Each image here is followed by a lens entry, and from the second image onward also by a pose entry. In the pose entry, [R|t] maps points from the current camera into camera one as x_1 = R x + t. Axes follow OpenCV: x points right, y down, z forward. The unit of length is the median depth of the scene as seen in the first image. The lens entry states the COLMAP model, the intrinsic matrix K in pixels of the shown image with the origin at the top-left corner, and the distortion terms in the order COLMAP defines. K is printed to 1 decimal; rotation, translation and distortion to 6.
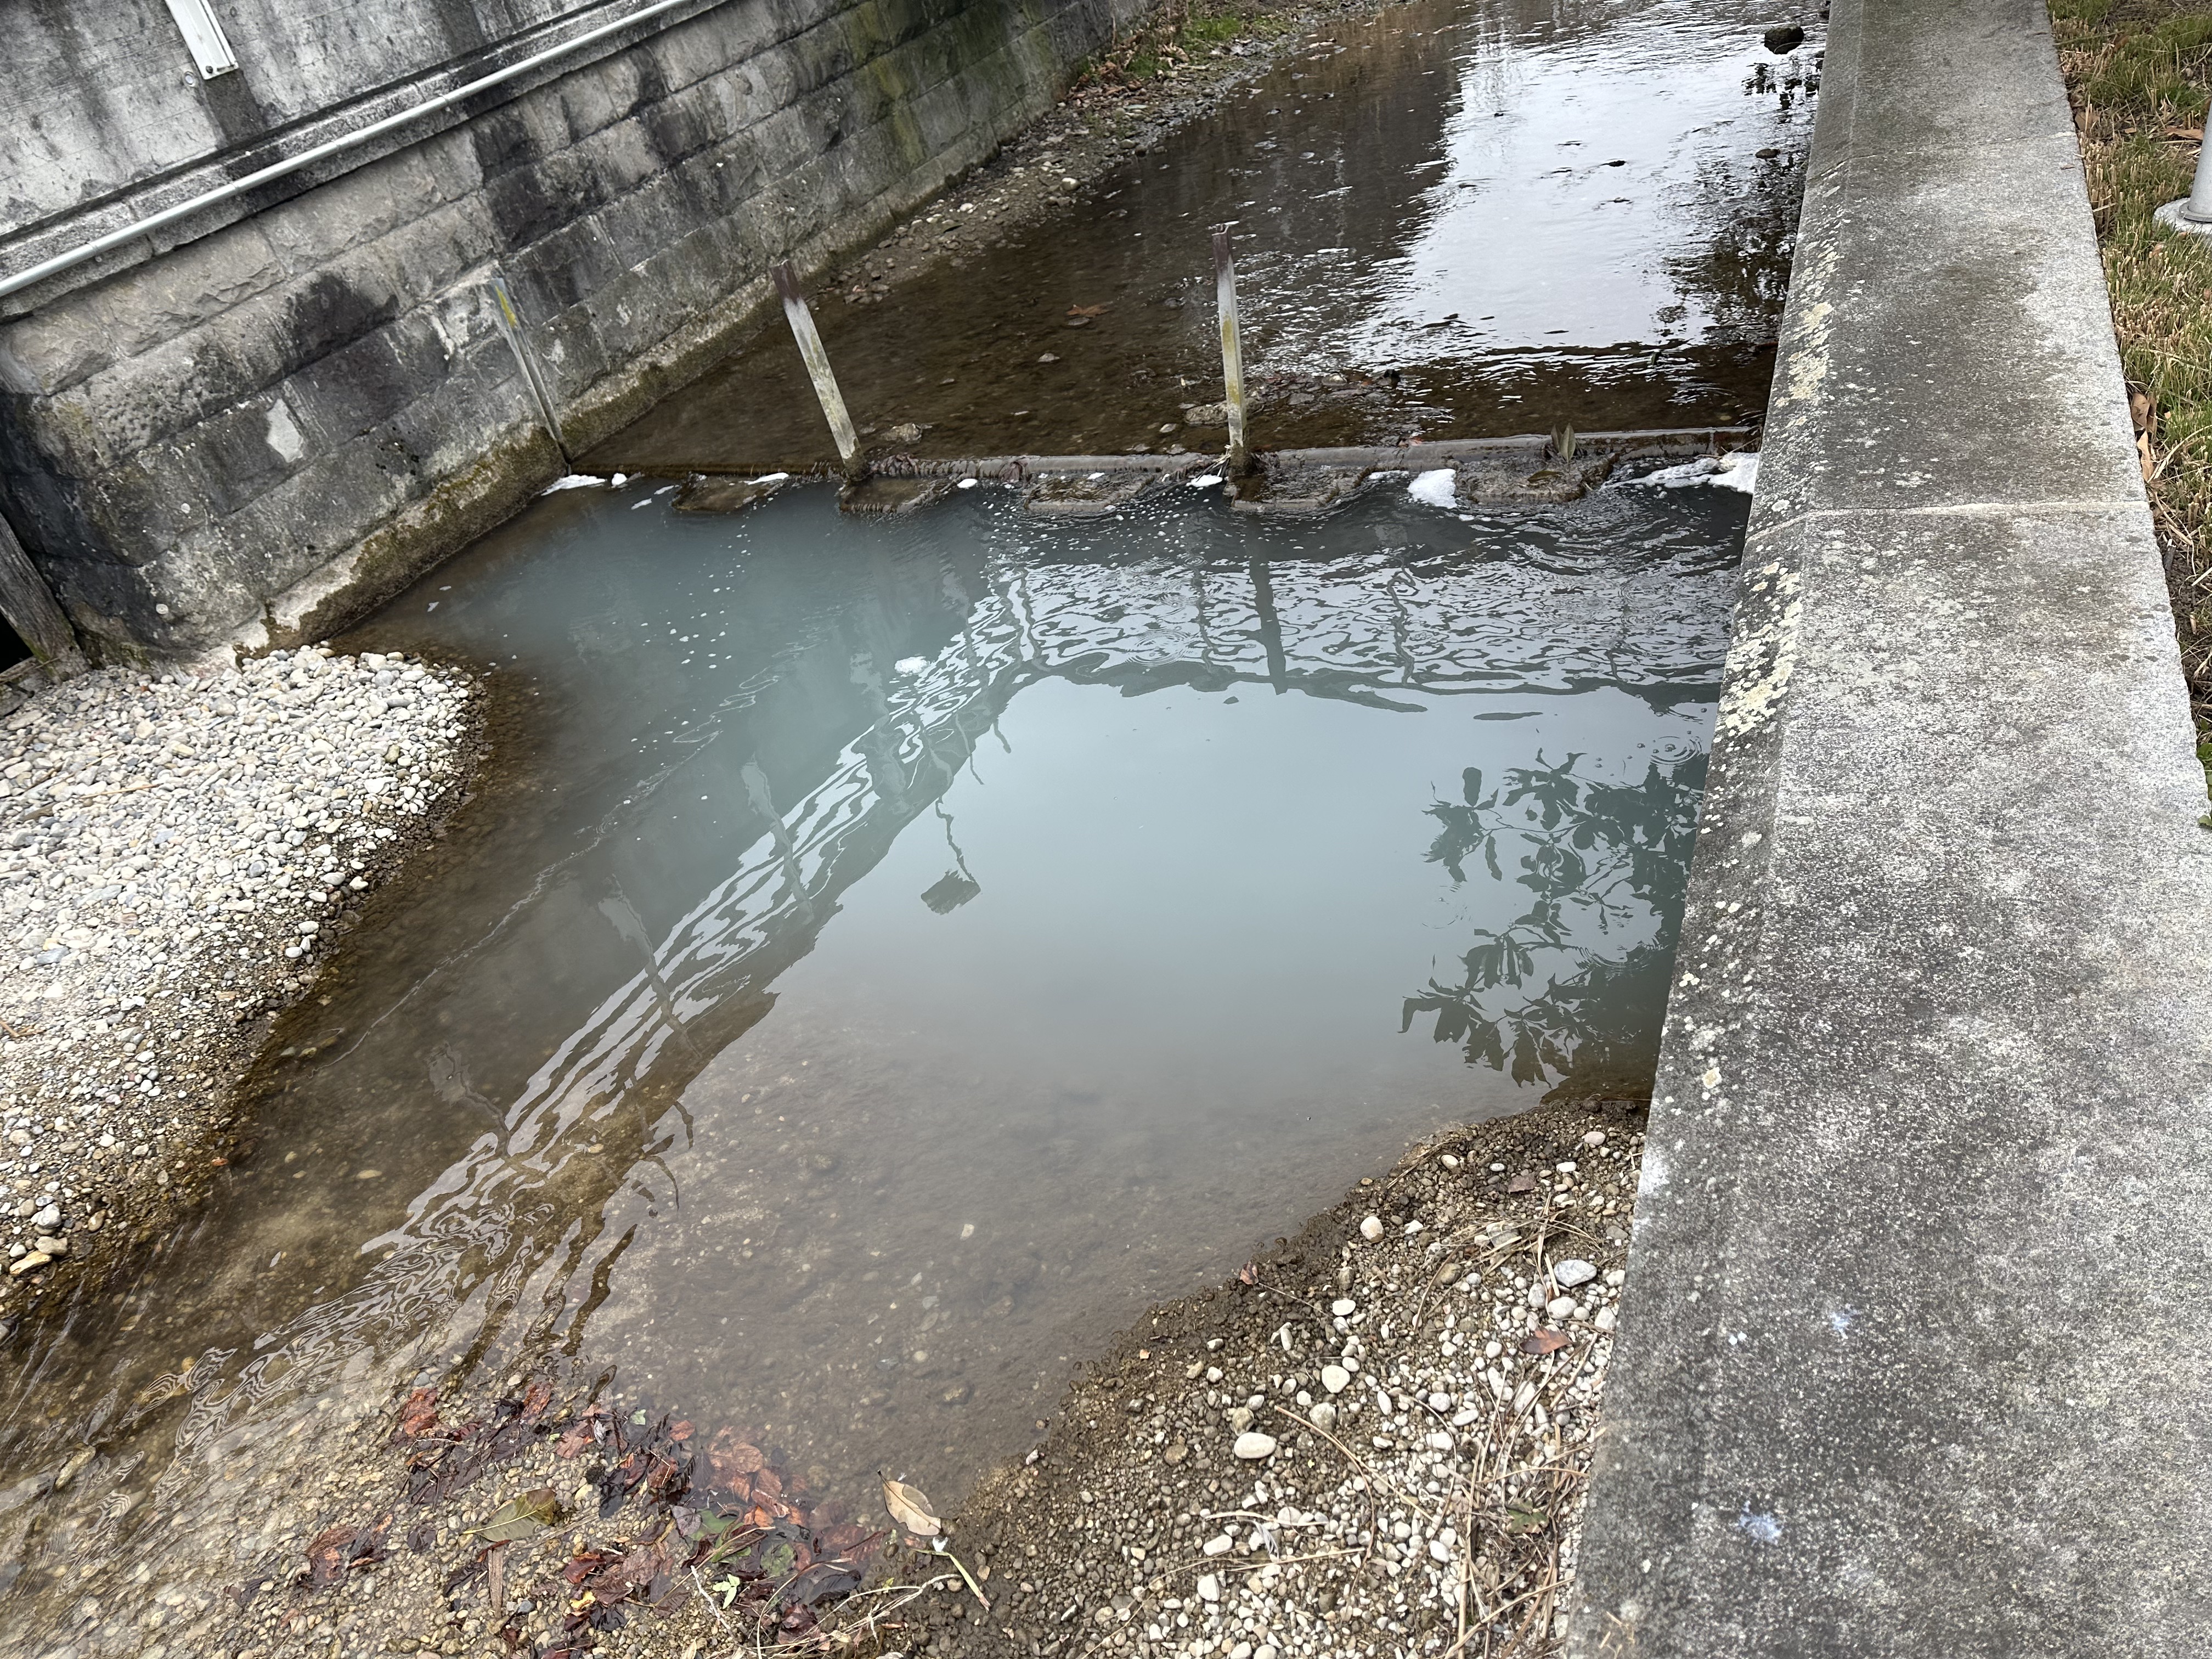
lens RADIAL K [[1510.7, 0, 1106.0], [0, 1510.7, 829.5], [0, 0, 1]] dist [-0.011114, -0.000183]
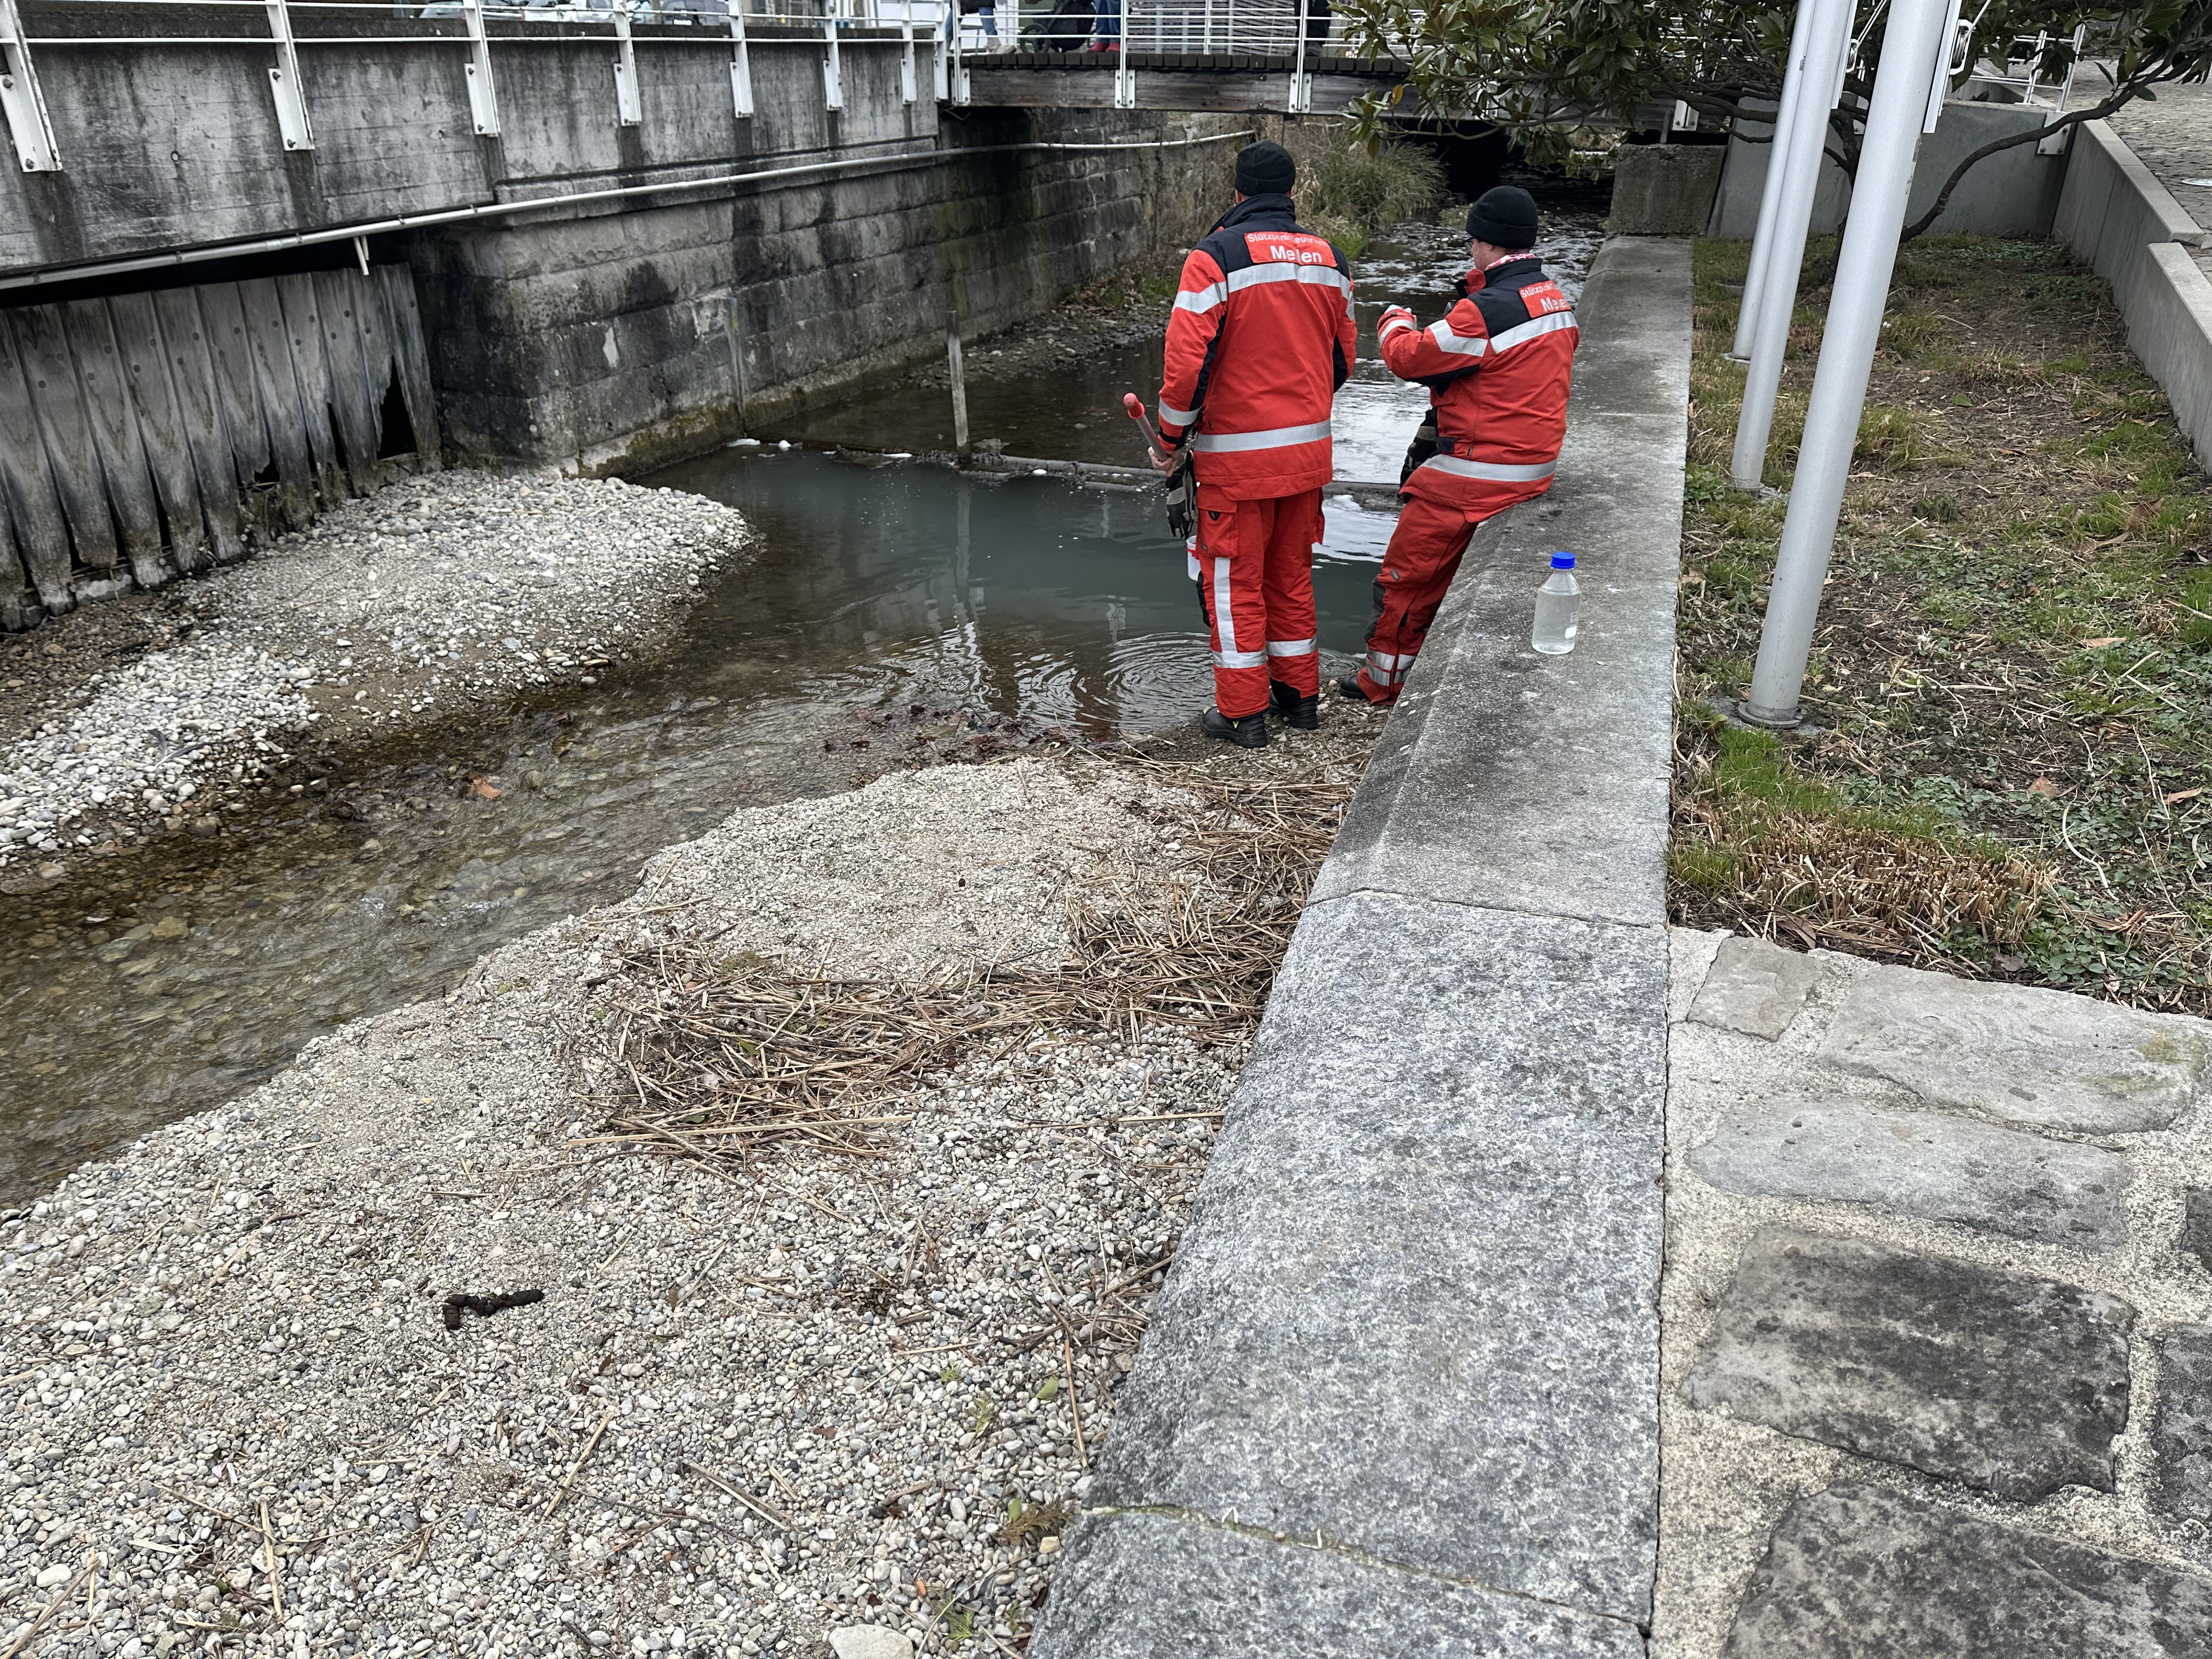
lens RADIAL K [[1537.1, 0, 1106.0], [0, 1537.1, 829.5], [0, 0, 1]] dist [0.008890, -0.021557]
pose [[0.980122, 0.145574, 0.134795, -0.181078], [-0.117251, 0.973093, -0.198347, 0.416901], [-0.160042, 0.178600, 0.970819, -0.451710]]
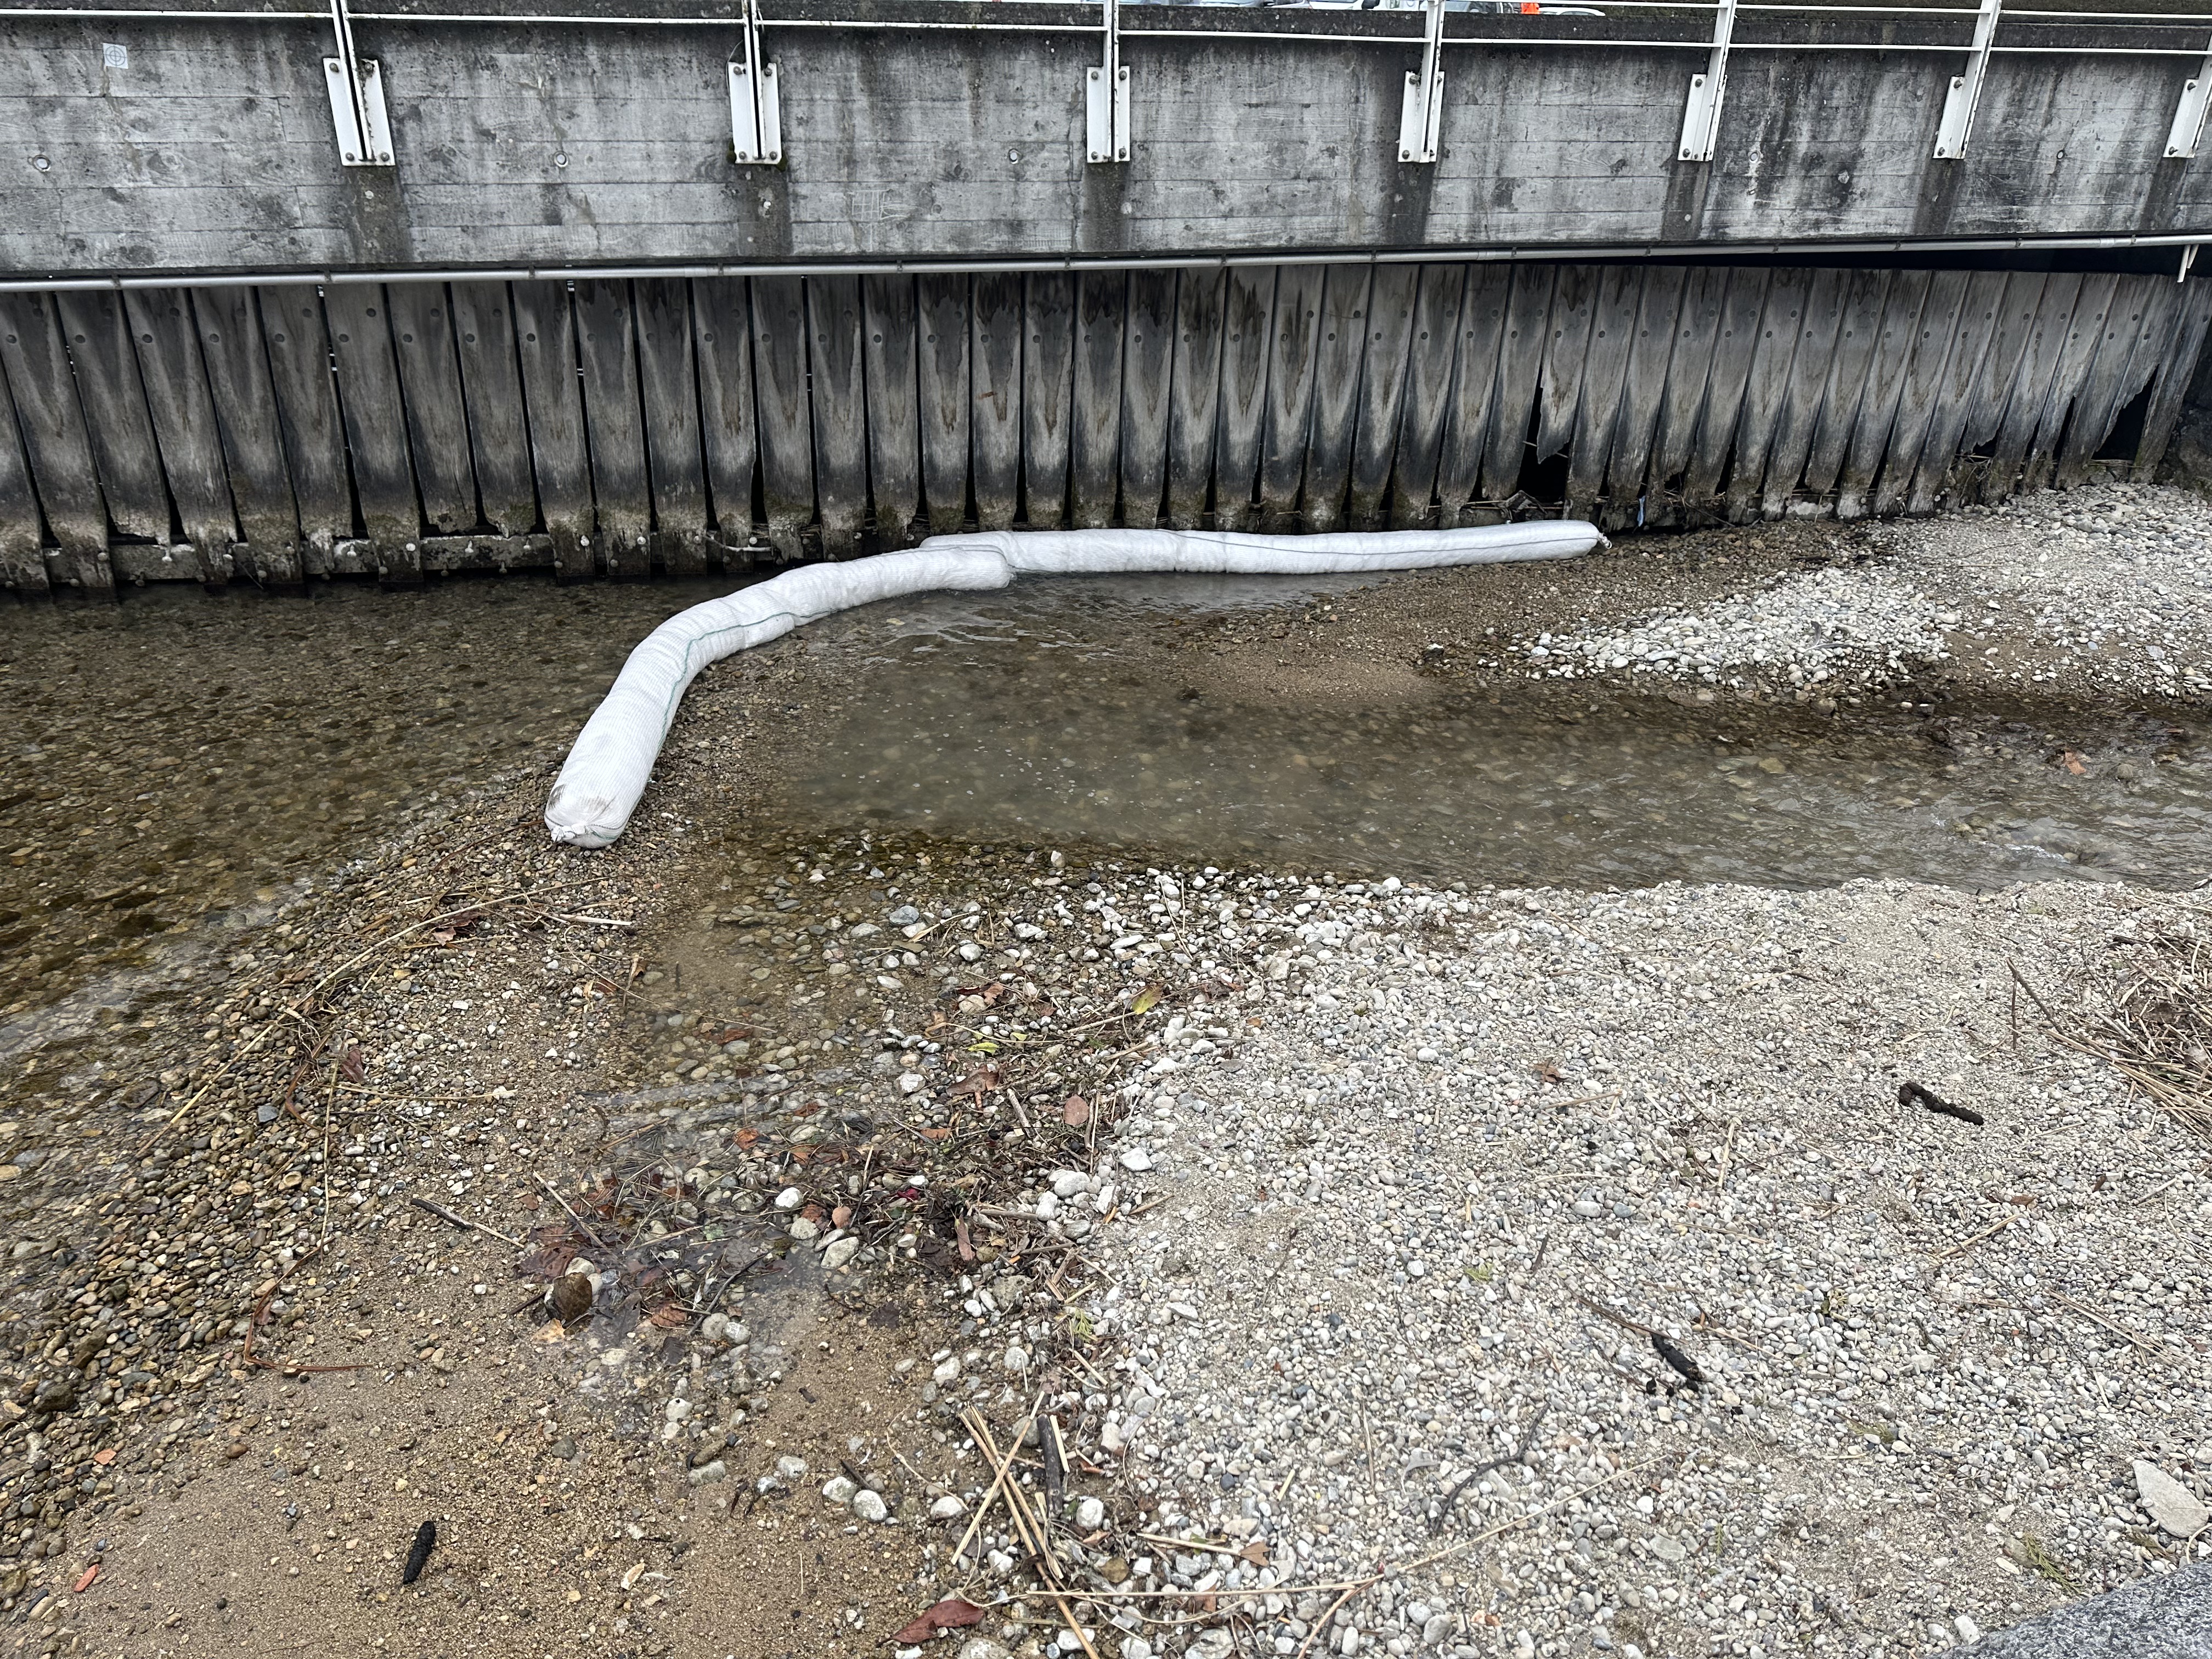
lens RADIAL K [[1537.1, 0, 1106.0], [0, 1537.1, 829.5], [0, 0, 1]] dist [0.008890, -0.021557]
pose [[0.585273, 0.533900, -0.610251, -0.168094], [-0.587993, 0.797695, 0.133966, 0.518960], [0.558318, 0.280416, 0.780799, -0.591053]]
